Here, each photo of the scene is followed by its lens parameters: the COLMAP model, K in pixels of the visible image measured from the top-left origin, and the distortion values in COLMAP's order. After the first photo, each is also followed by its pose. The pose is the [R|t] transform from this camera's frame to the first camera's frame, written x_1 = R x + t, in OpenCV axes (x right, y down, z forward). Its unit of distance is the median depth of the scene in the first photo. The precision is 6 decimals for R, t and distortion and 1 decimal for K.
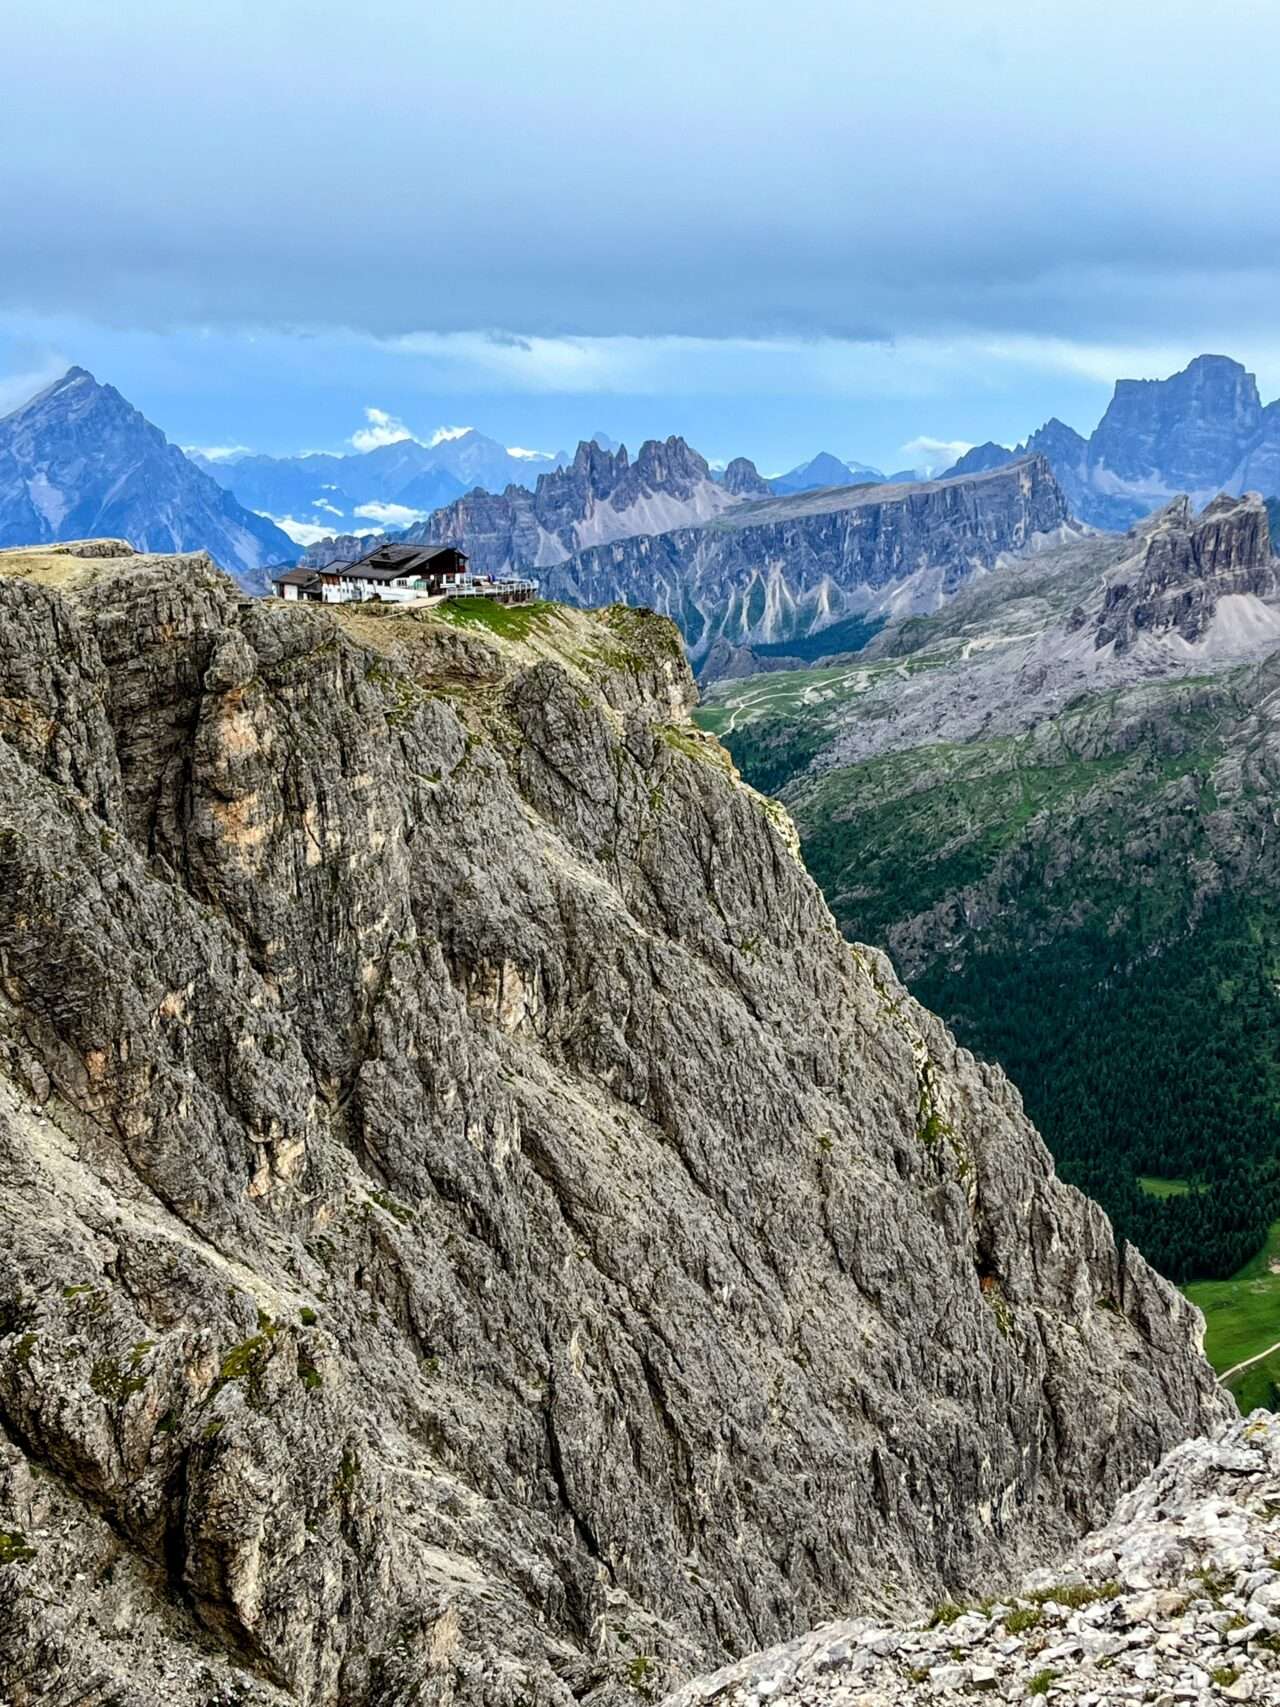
lens RADIAL K [[2373.1, 0, 640.0], [0, 2373.1, 853.5], [0, 0, 1]] dist [0.238121, -1.309149]
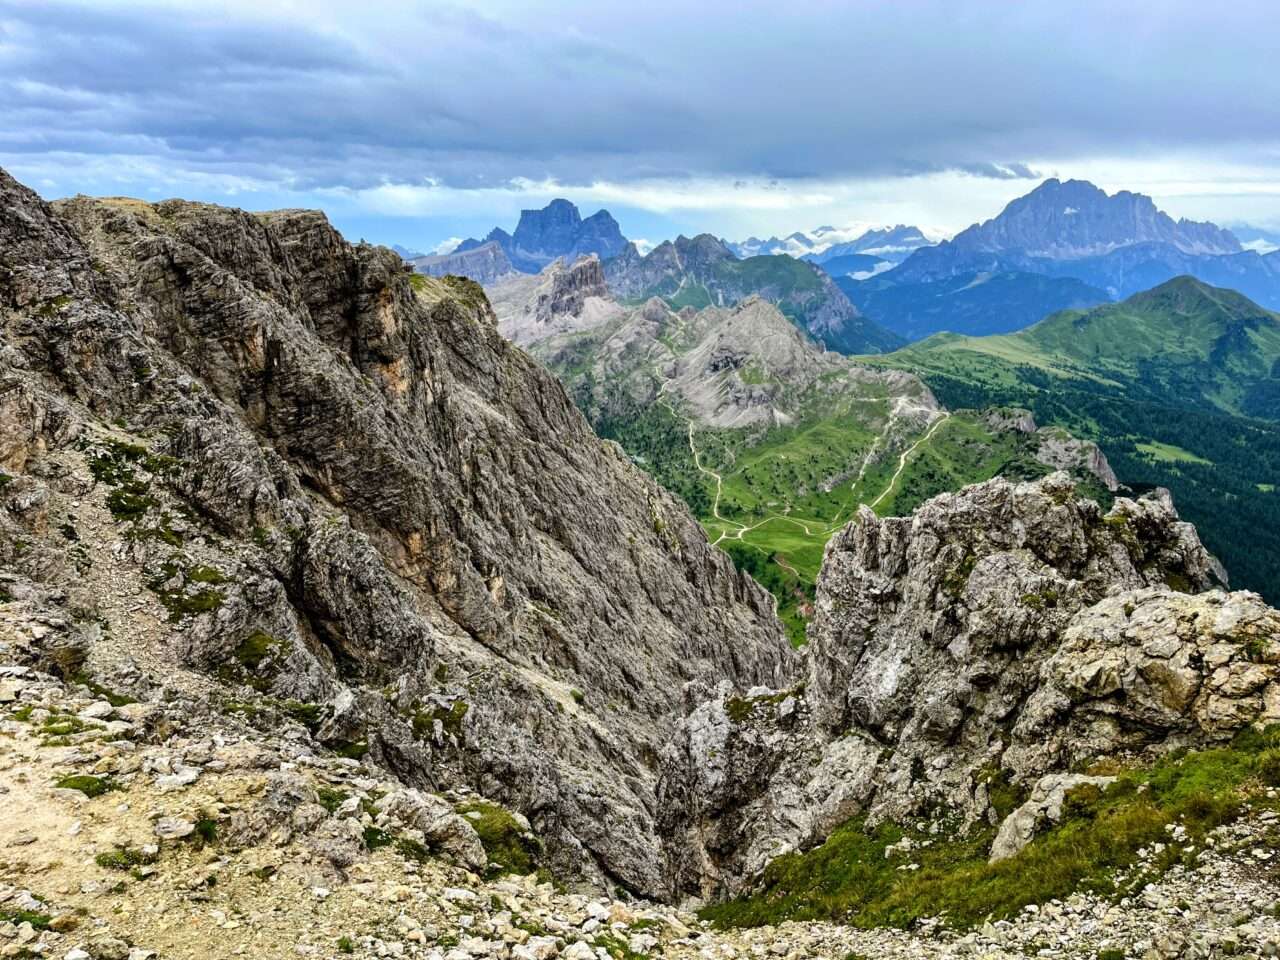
lens RADIAL K [[966.1, 0, 625.8], [0, 966.1, 479.8], [0, 0, 1]] dist [0.066819, -0.117495]
pose [[0.945098, -0.103159, 0.310077, -0.172750], [0.083365, 0.993581, 0.076461, 0.013109], [-0.315974, -0.046413, 0.947632, 0.274028]]
